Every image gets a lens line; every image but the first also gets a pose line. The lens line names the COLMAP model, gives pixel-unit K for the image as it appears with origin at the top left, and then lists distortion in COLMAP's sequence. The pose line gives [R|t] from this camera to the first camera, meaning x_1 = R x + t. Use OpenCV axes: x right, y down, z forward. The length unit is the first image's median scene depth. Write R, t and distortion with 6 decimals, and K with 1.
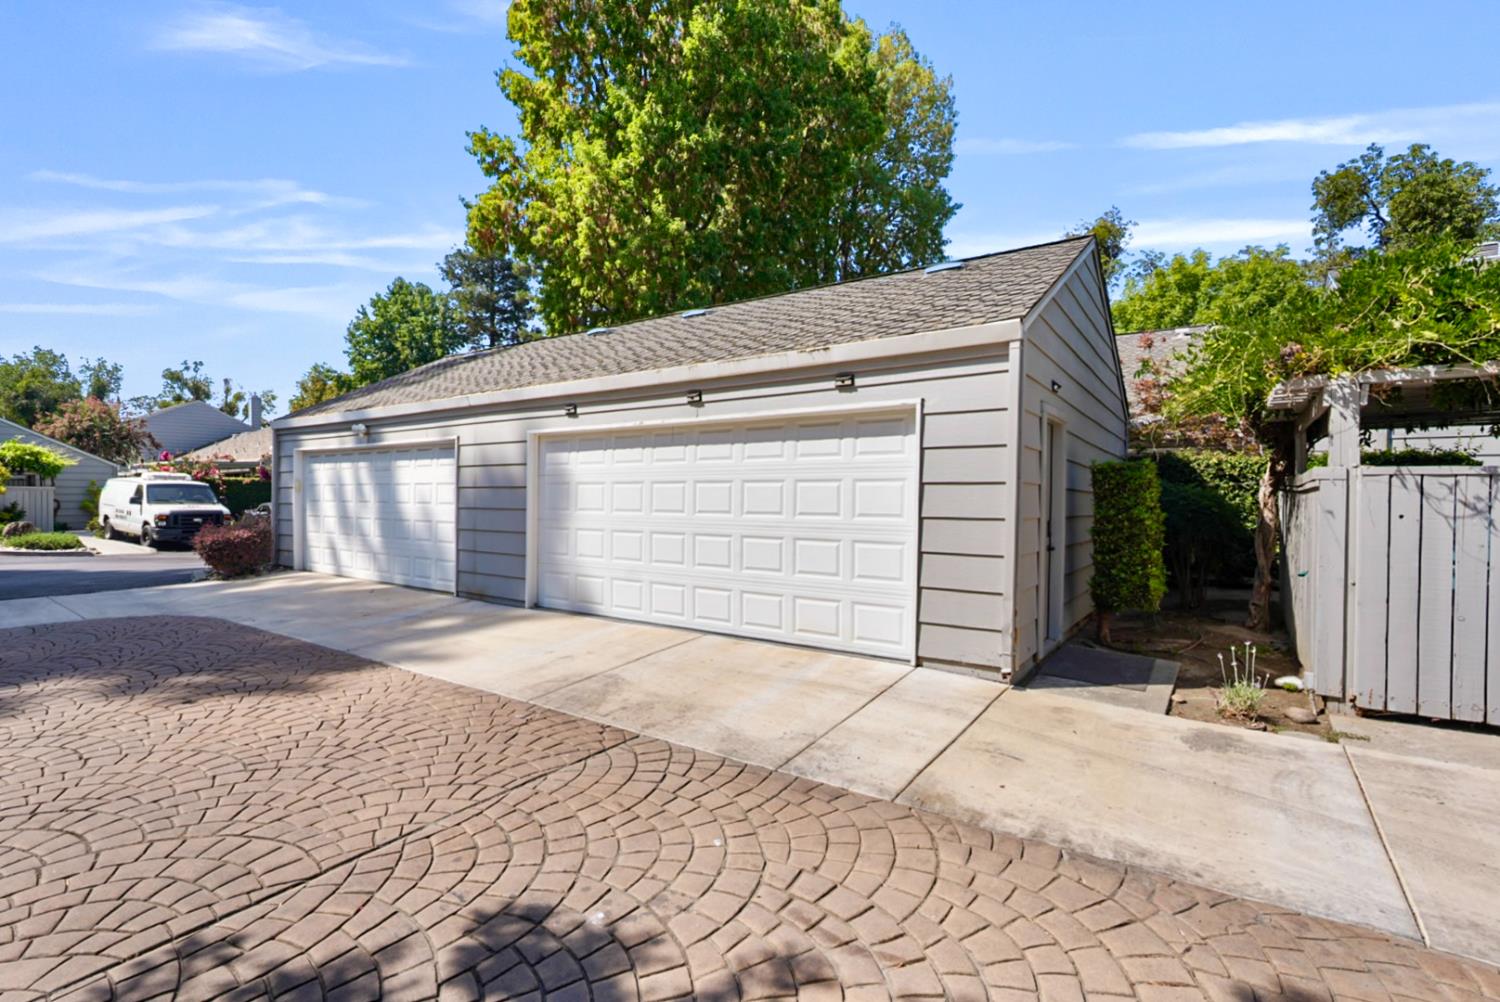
lens RADIAL K [[703.3, 0, 706.6], [0, 703.3, 502.3], [0, 0, 1]] dist [-0.002278, -0.000281]
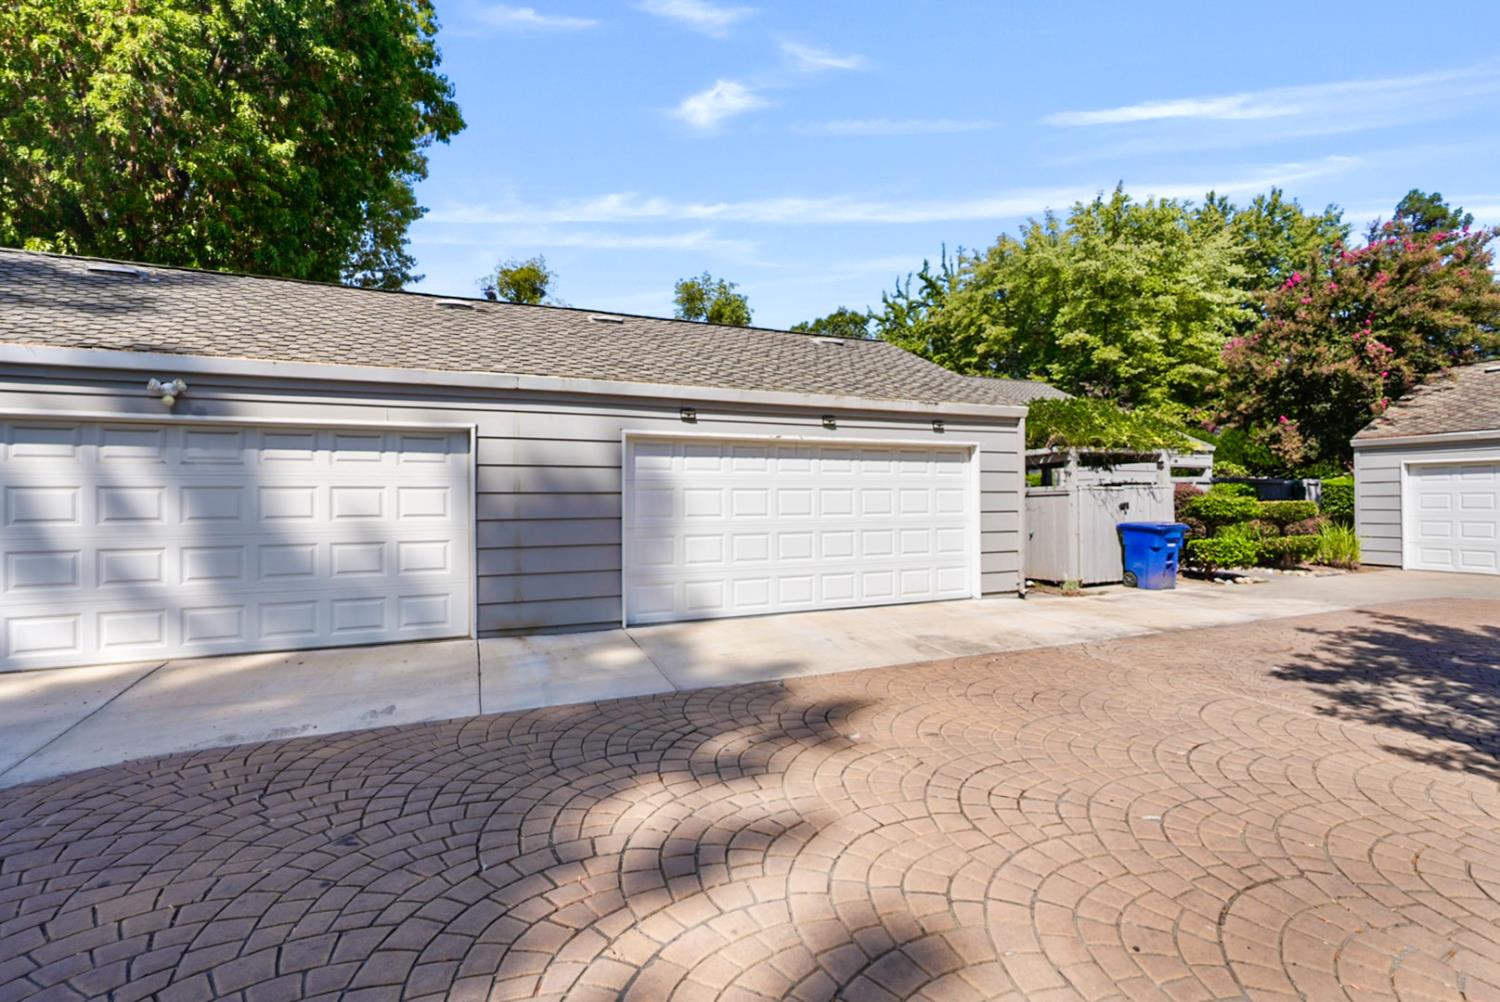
lens RADIAL K [[703.3, 0, 706.6], [0, 703.3, 502.3], [0, 0, 1]] dist [-0.002278, -0.000281]
pose [[0.513839, -0.012447, 0.857796, -1.003608], [0.013705, 0.999886, 0.006300, -0.014653], [-0.857777, 0.008519, 0.513951, 0.464570]]
